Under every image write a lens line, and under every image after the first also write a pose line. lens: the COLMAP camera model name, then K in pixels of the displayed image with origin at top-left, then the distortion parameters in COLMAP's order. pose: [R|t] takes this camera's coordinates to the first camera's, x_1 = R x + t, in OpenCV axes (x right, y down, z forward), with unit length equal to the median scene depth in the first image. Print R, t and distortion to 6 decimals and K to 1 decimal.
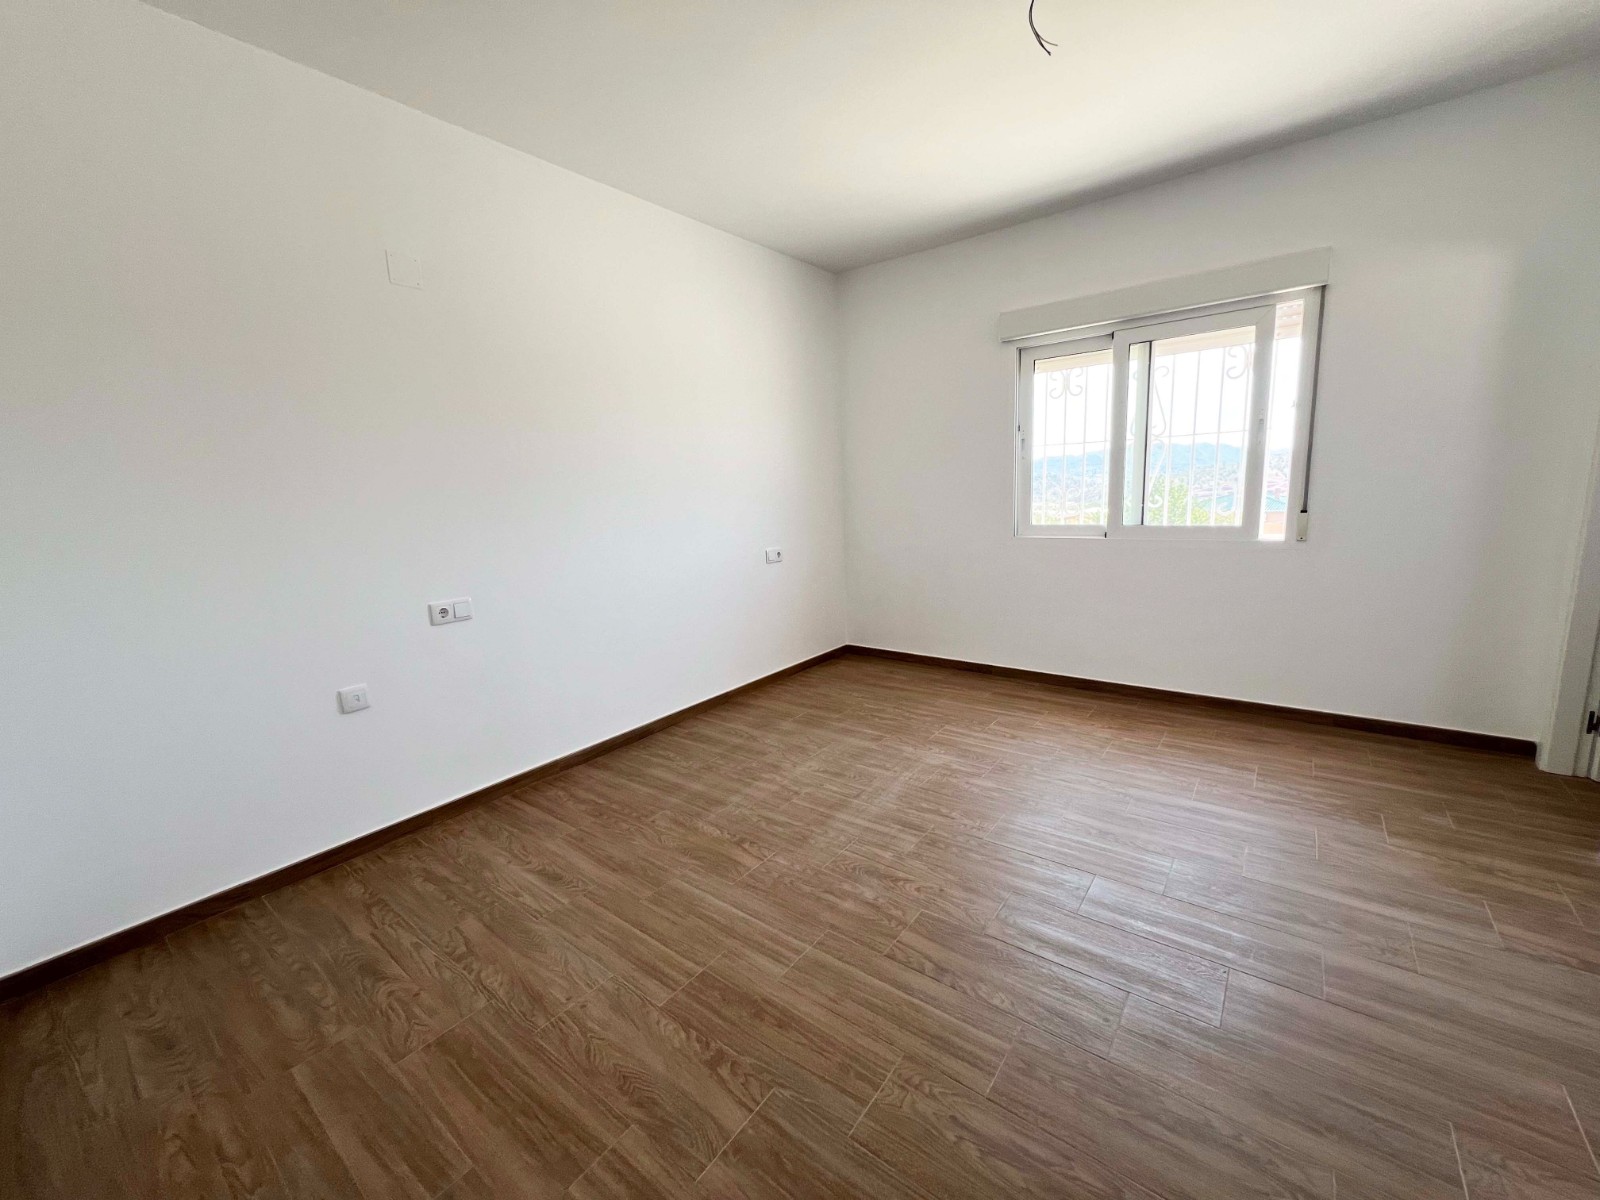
lens RADIAL K [[666.8, 0, 786.9], [0, 666.8, 596.0], [0, 0, 1]] dist [-0.002486, 0.000303]
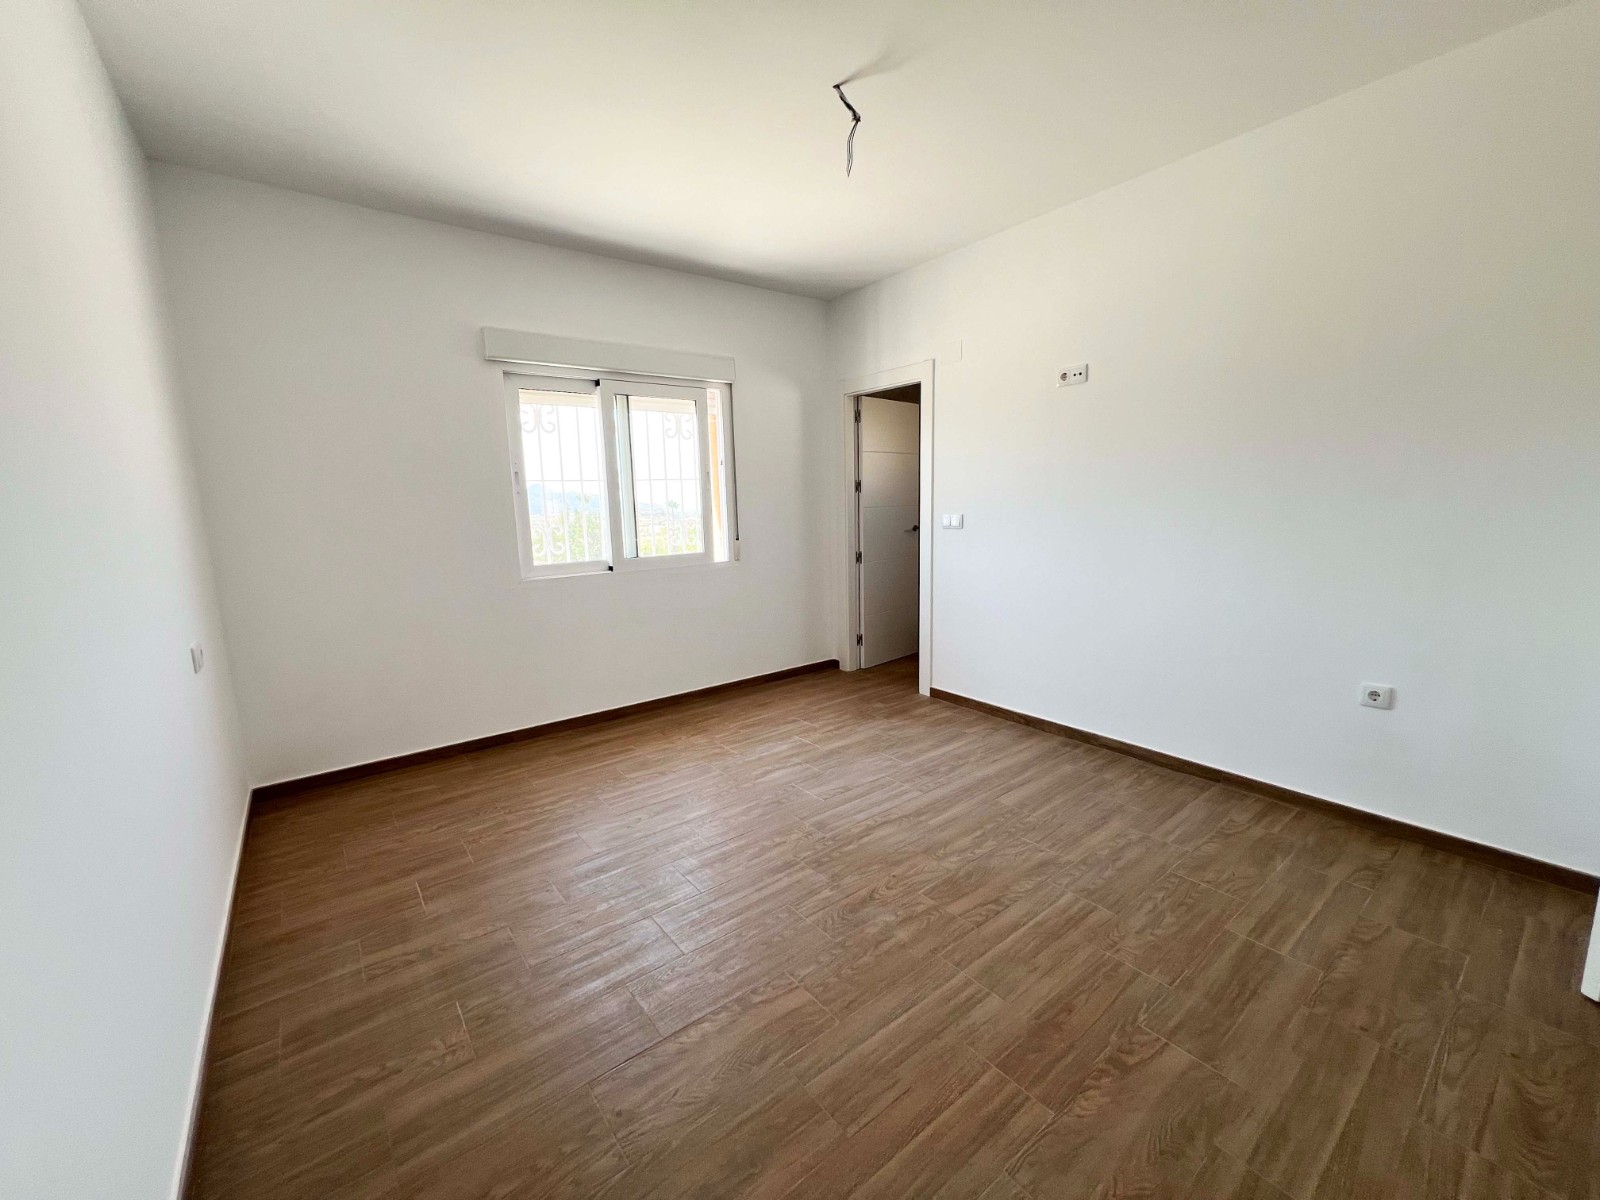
lens RADIAL K [[666.8, 0, 786.9], [0, 666.8, 596.0], [0, 0, 1]] dist [-0.002486, 0.000303]
pose [[0.216199, -0.106068, 0.970571, -0.561117], [0.175780, 0.982066, 0.068168, -0.083092], [-0.960395, 0.155869, 0.230966, 0.567334]]
